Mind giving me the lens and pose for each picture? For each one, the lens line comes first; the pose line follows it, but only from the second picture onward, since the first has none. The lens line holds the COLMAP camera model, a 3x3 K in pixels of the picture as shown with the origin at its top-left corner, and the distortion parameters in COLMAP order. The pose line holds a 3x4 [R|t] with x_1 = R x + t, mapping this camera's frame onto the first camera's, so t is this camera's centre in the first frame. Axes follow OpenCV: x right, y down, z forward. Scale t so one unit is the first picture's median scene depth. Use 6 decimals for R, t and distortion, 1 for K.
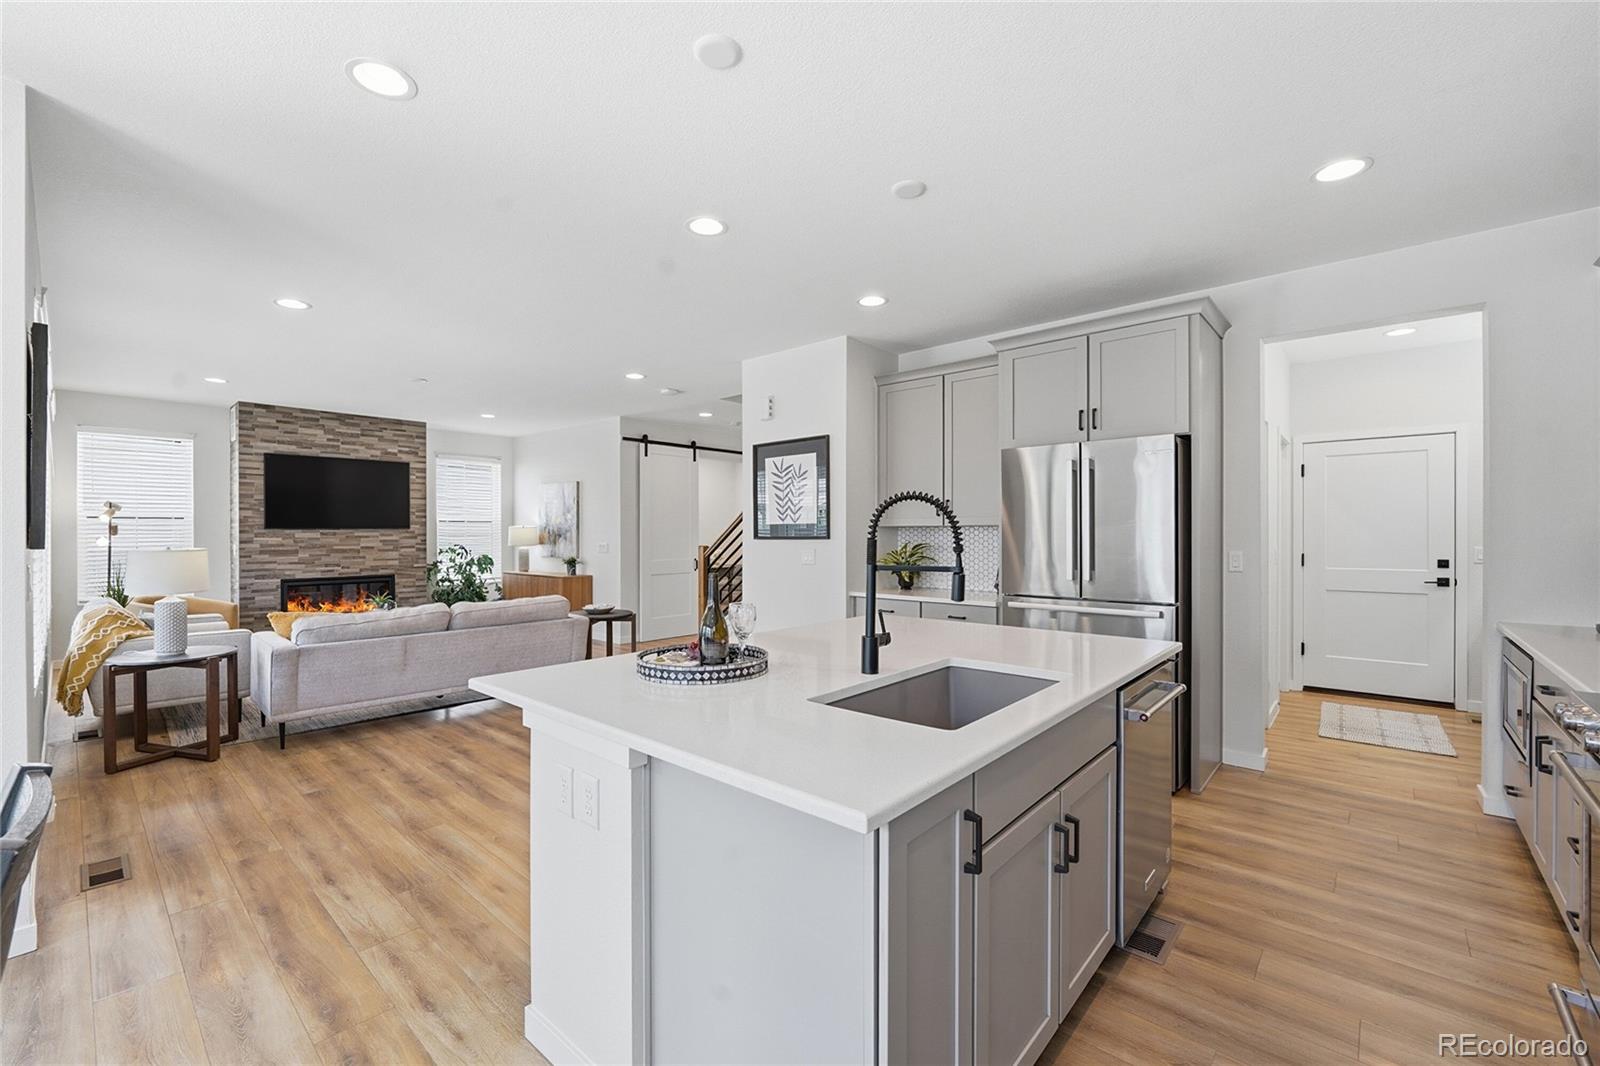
lens RADIAL K [[663.0, 0, 787.5], [0, 663.0, 534.9], [0, 0, 1]] dist [-0.007000, -0.000508]
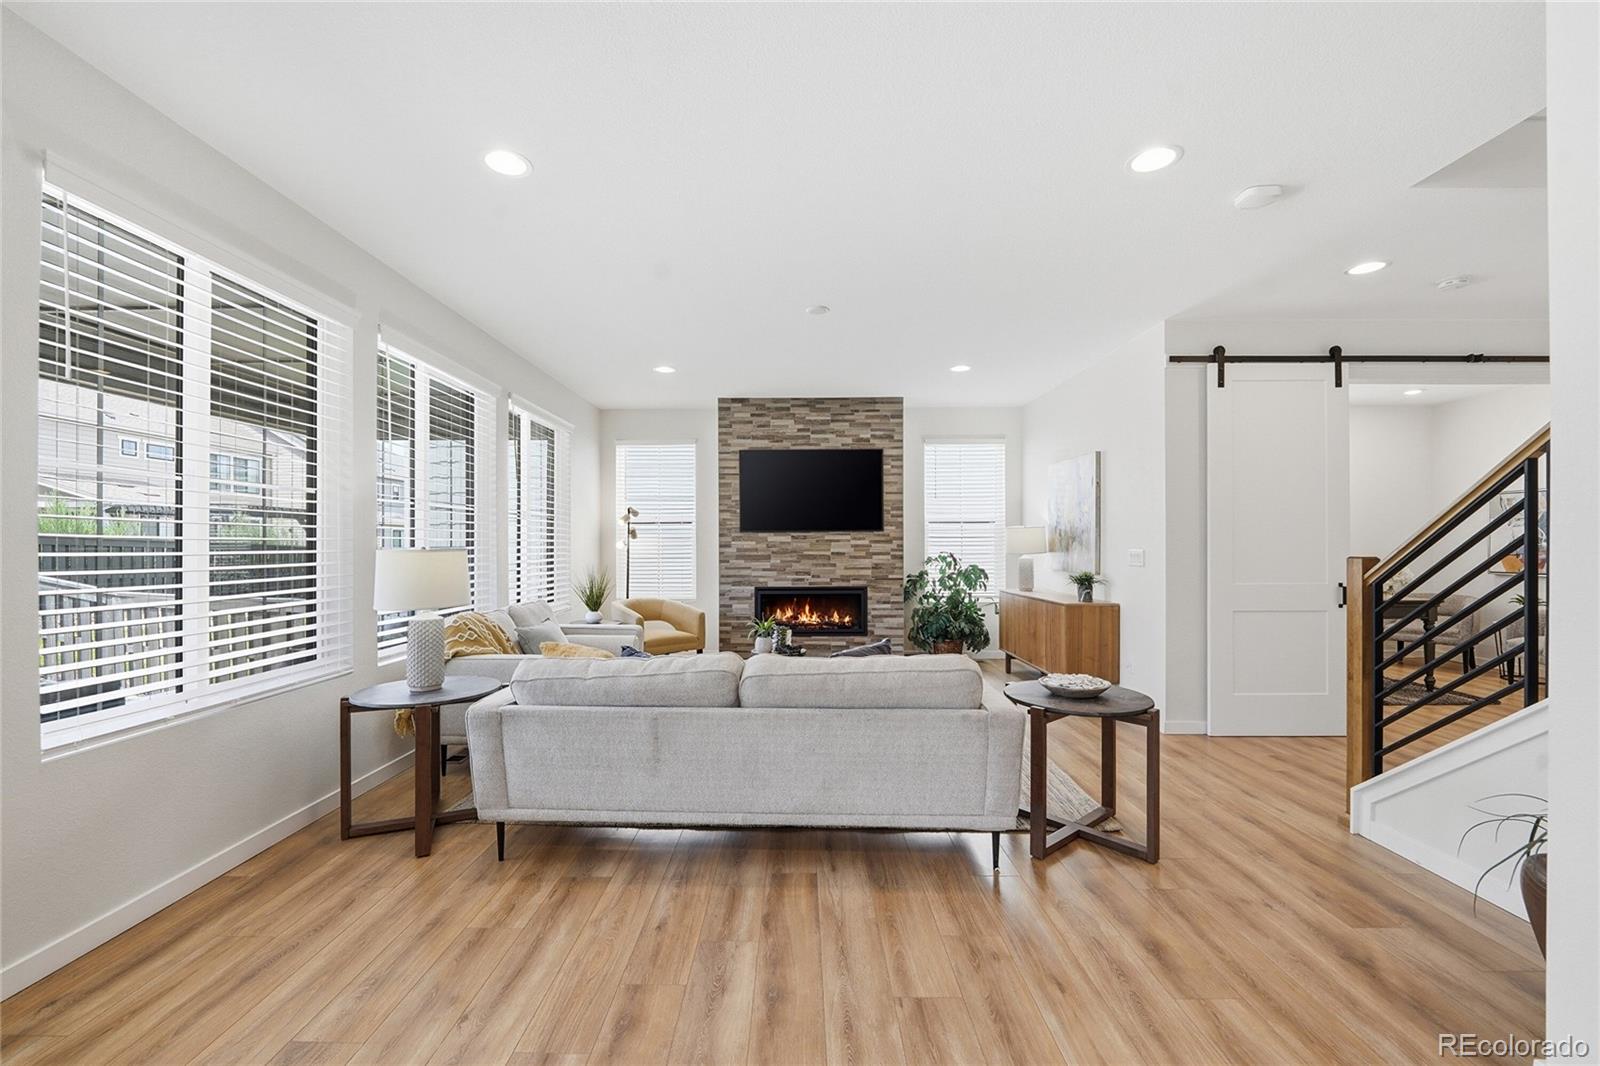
lens RADIAL K [[647.5, 0, 790.6], [0, 647.5, 546.4], [0, 0, 1]] dist [-0.008370, -0.000357]
pose [[0.659817, 0.002128, -0.751424, -0.059327], [-0.000435, 0.999997, 0.002450, 0.008970], [0.751427, -0.001289, 0.659815, 0.453632]]
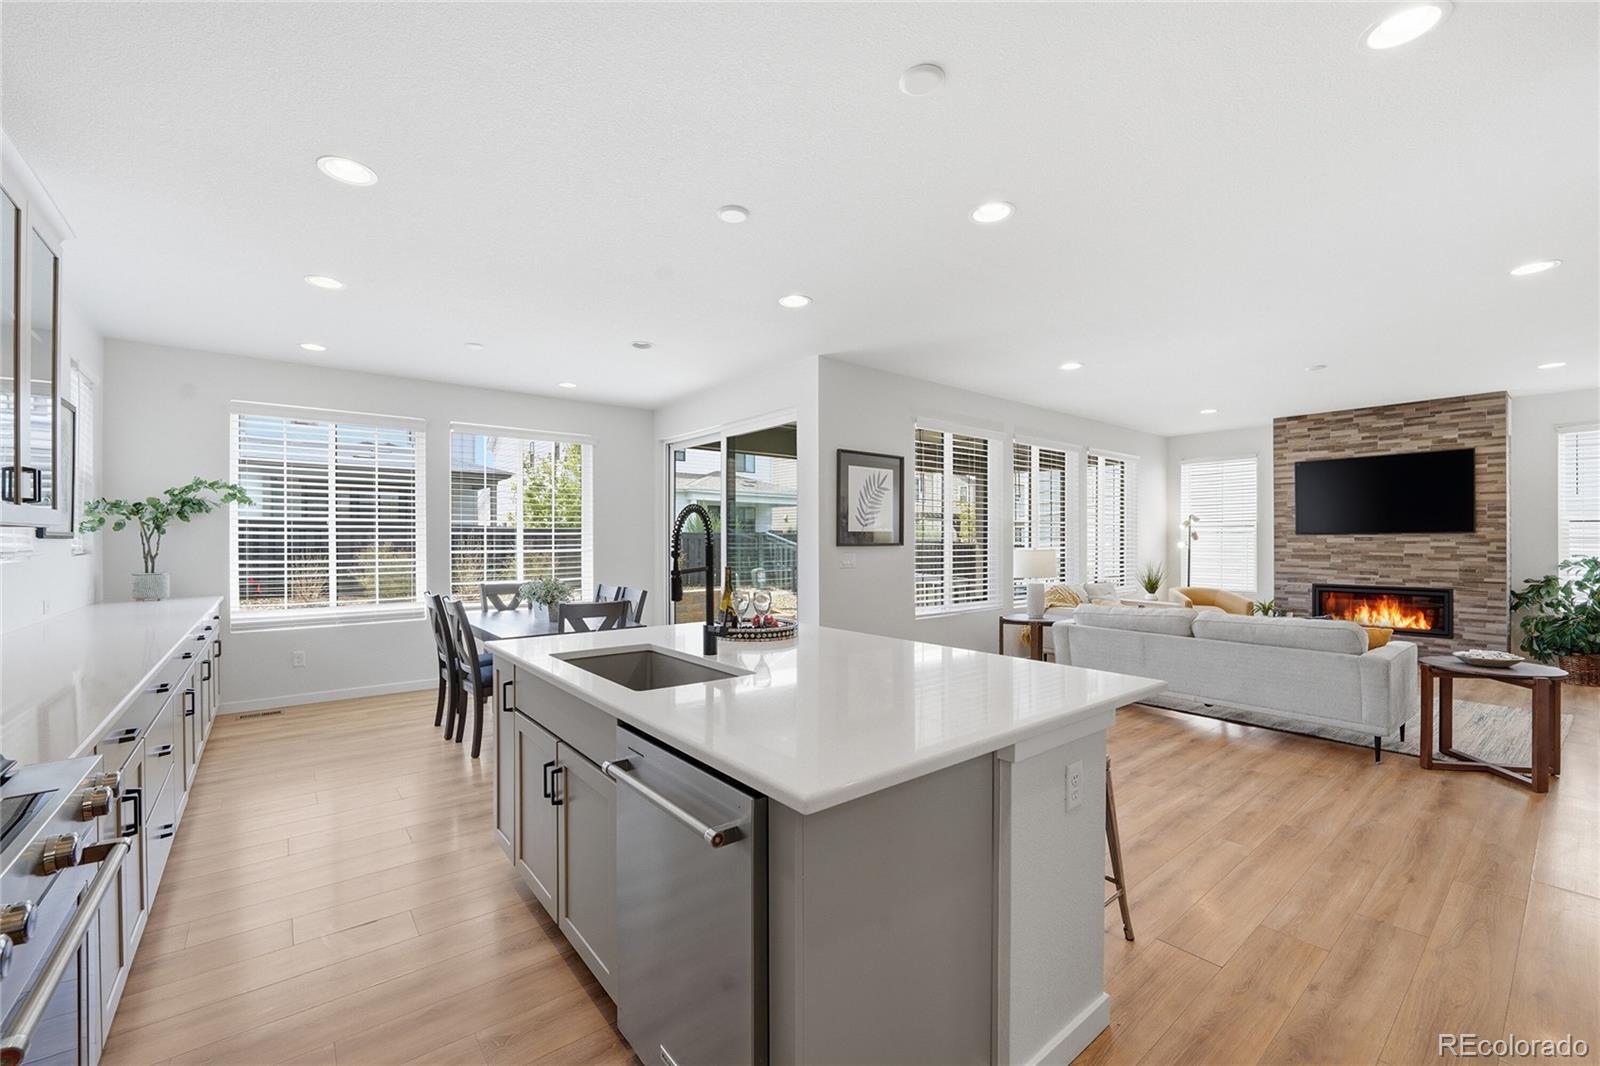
lens RADIAL K [[647.5, 0, 792.8], [0, 647.5, 540.5], [0, 0, 1]] dist [-0.011450, -0.000687]
pose [[-0.161849, 0.002353, -0.986813, 0.353419], [-0.000972, 0.999996, 0.002544, -0.001127], [0.986815, 0.001370, -0.161846, 0.374978]]
